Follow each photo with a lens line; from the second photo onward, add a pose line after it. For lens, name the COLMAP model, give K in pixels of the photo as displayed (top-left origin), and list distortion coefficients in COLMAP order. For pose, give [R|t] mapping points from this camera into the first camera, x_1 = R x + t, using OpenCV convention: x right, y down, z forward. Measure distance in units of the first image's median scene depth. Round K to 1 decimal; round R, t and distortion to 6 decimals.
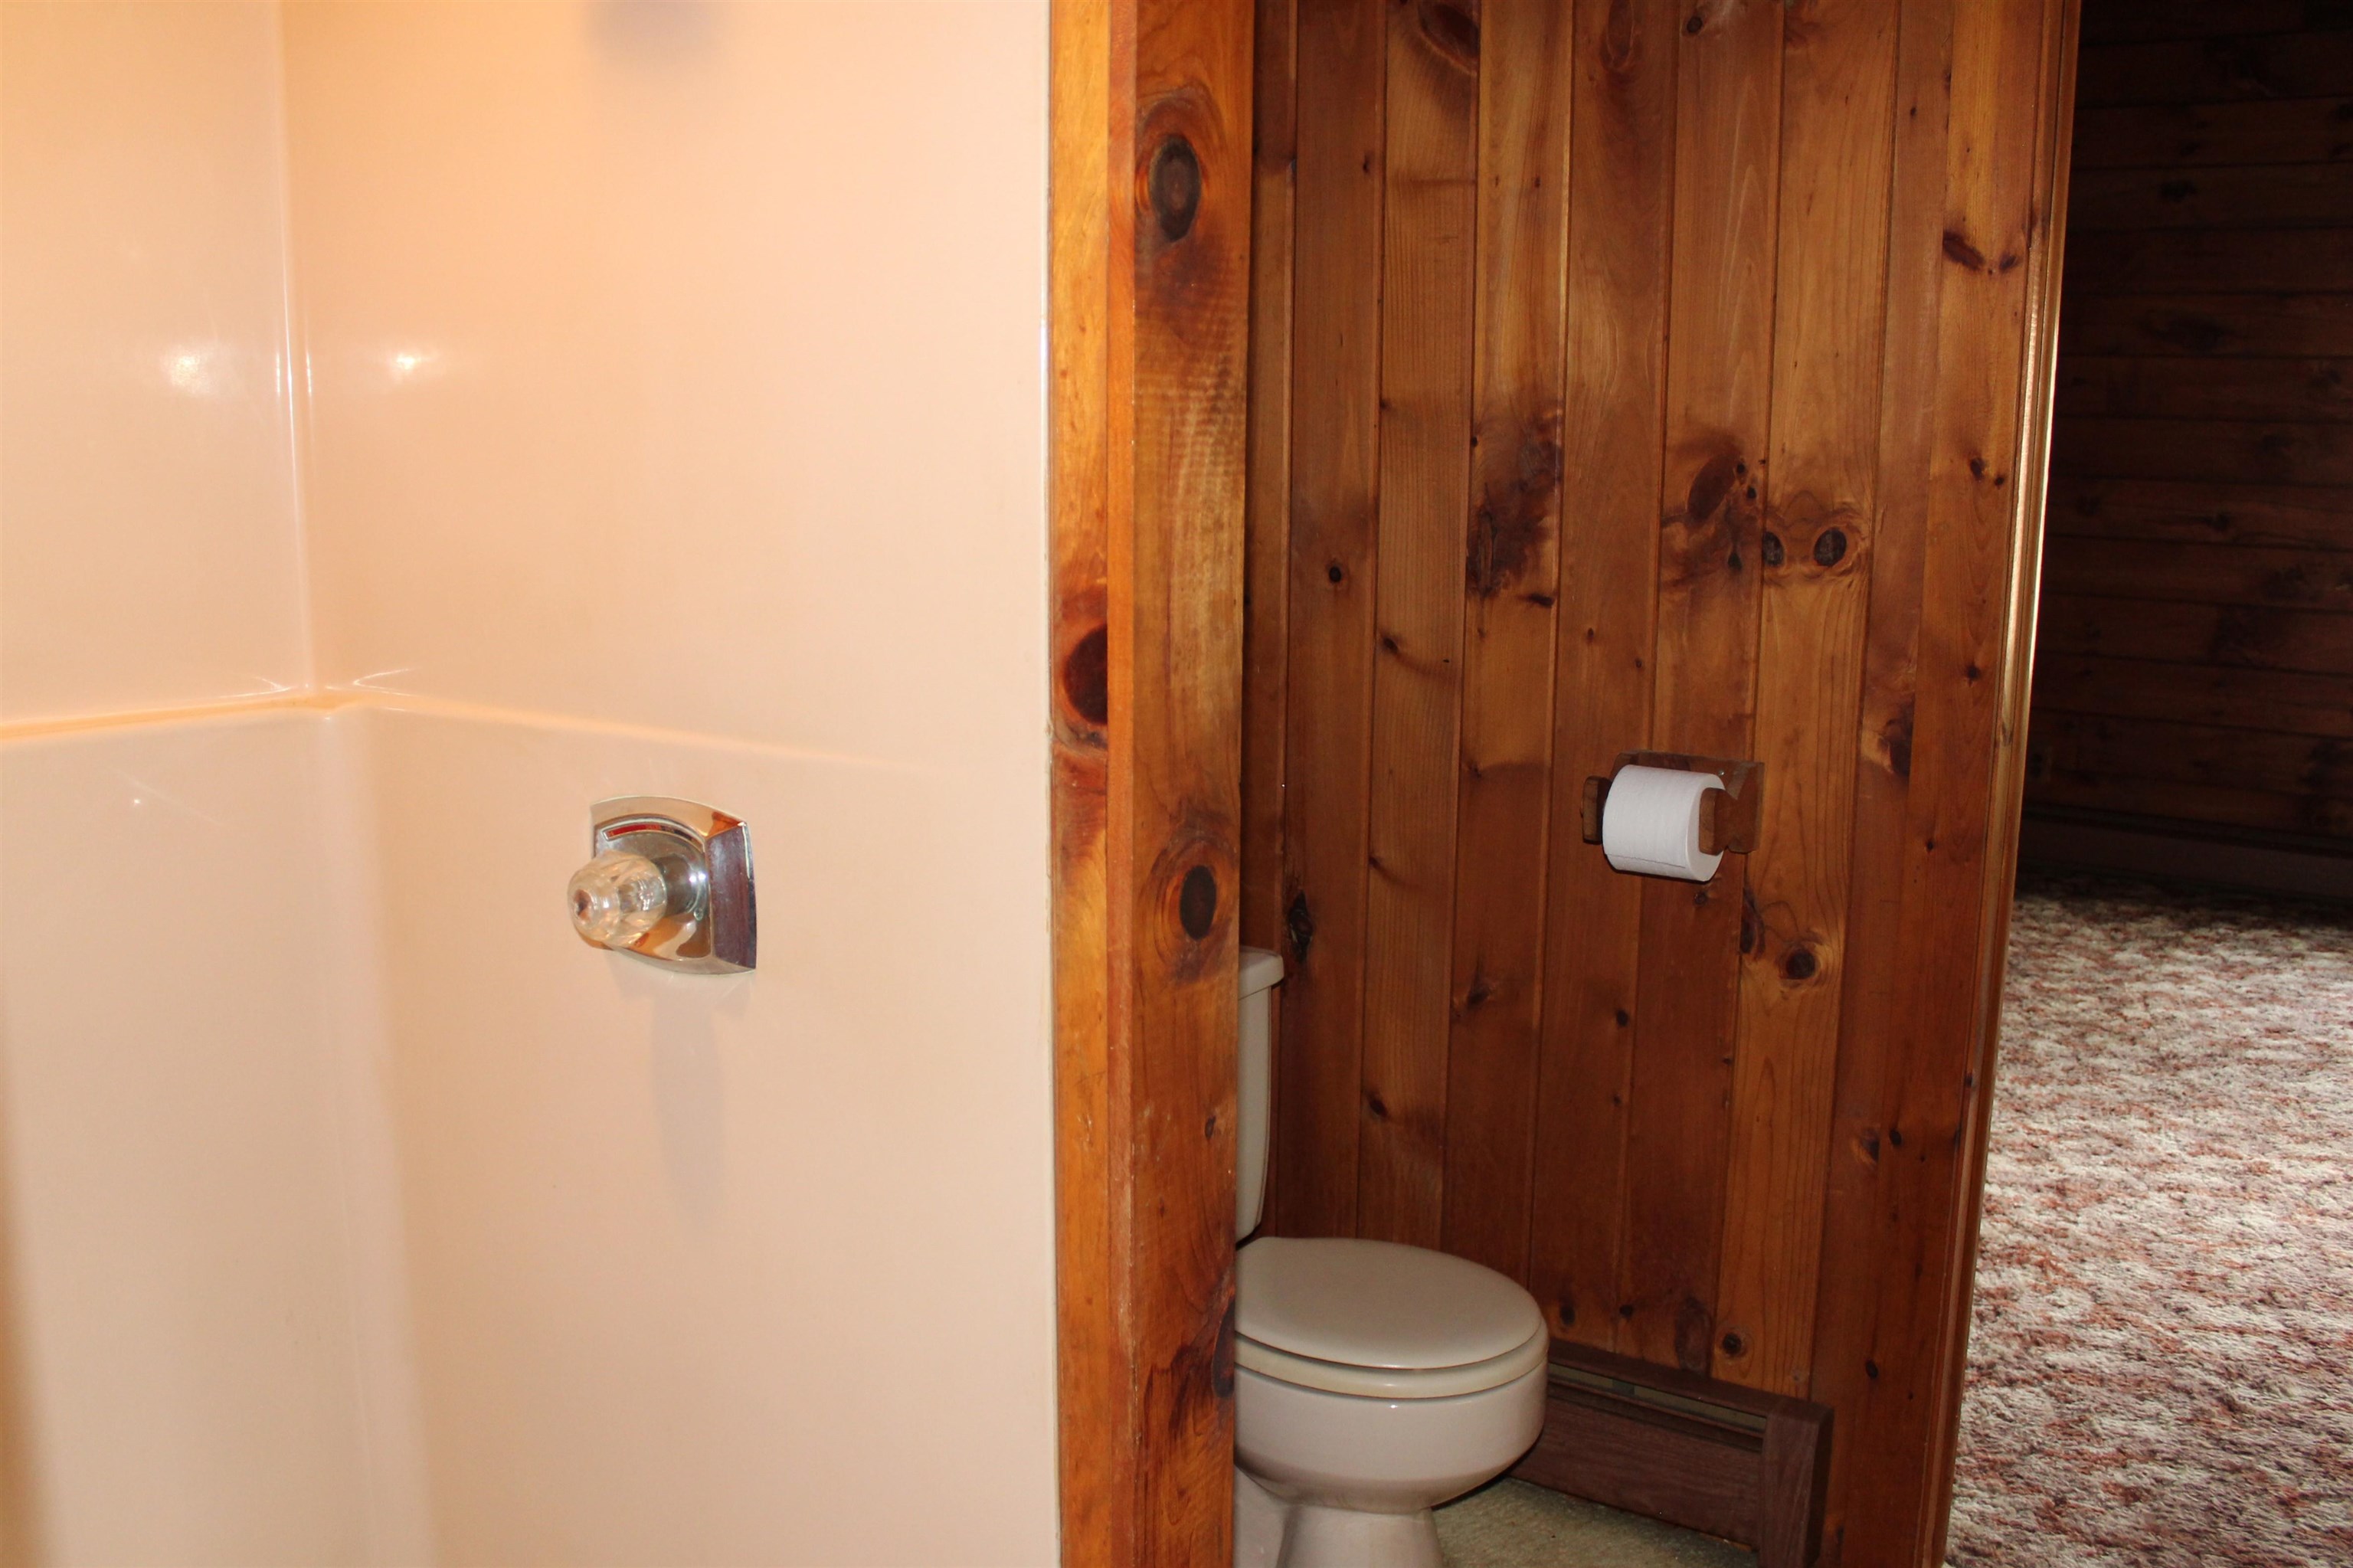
lens RADIAL K [[1979.2, 0, 1176.5], [0, 1979.2, 784.0], [0, 0, 1]] dist [-0.144683, 0.110918]
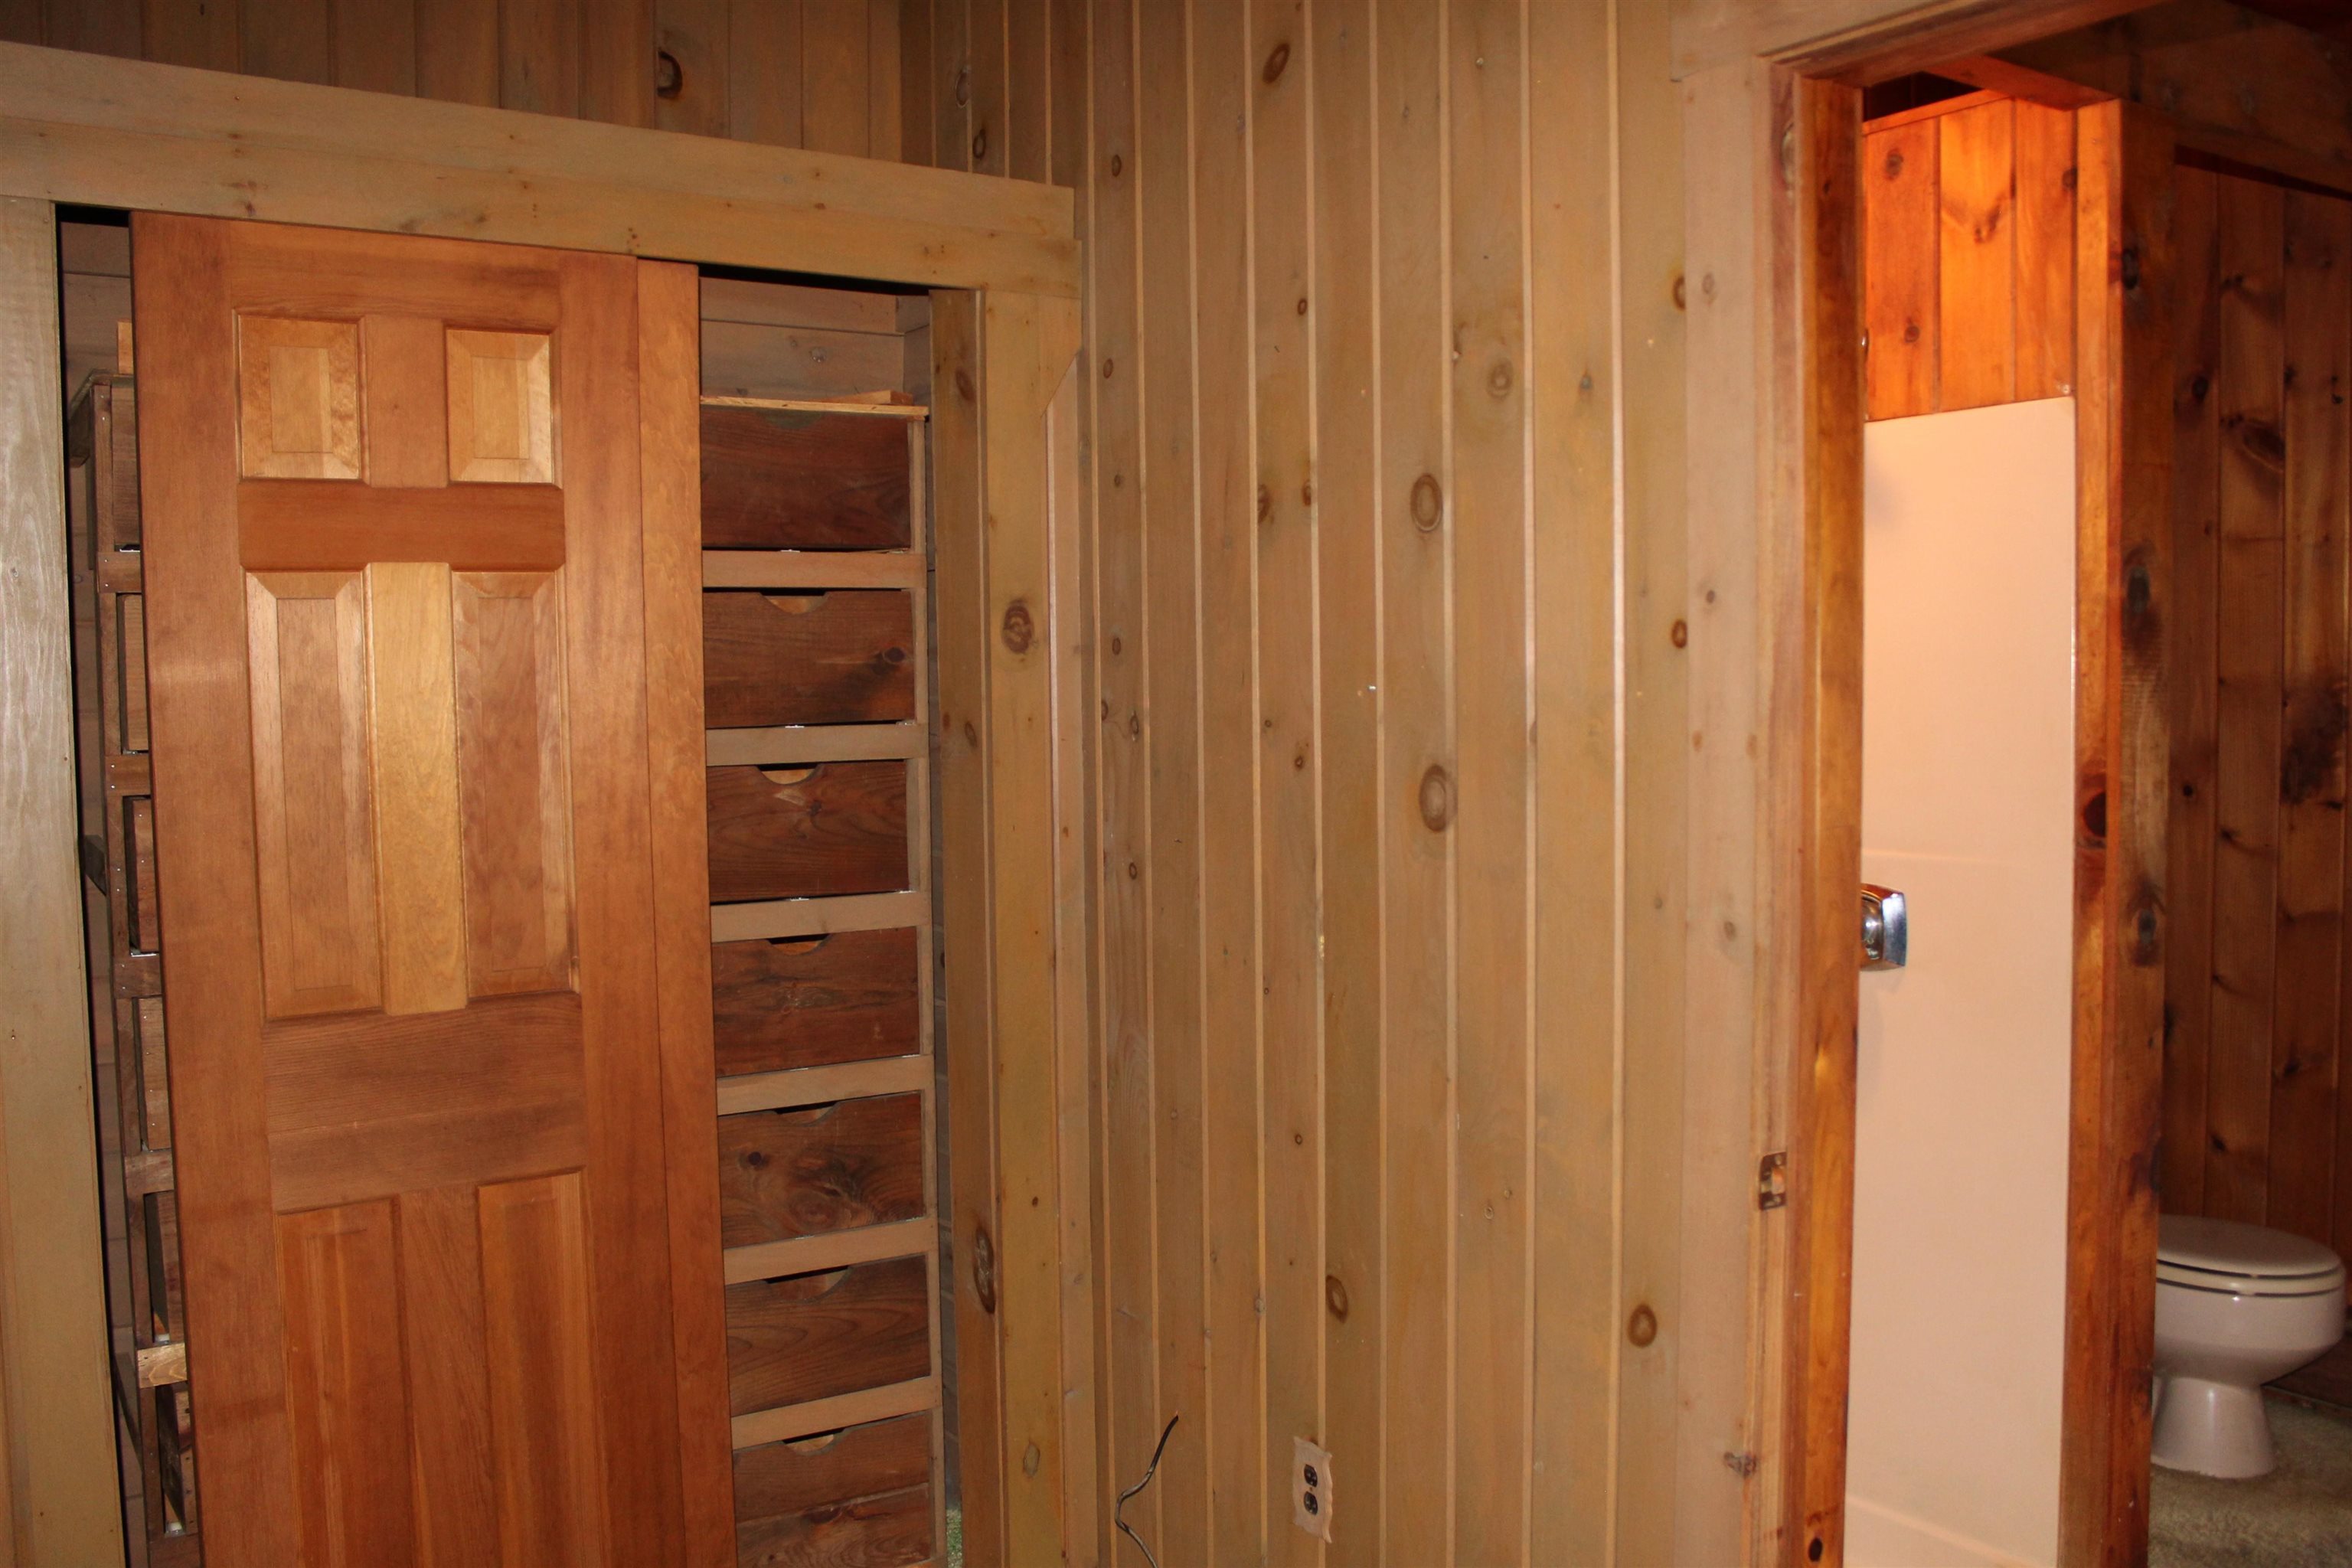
lens RADIAL K [[1938.9, 0, 1173.4], [0, 1938.9, 798.1], [0, 0, 1]] dist [-0.166288, 0.135660]
pose [[0.926642, 0.004107, -0.375921, -0.115375], [-0.051539, 0.991887, -0.116207, 0.120269], [0.372394, 0.127057, 0.919336, -0.695302]]
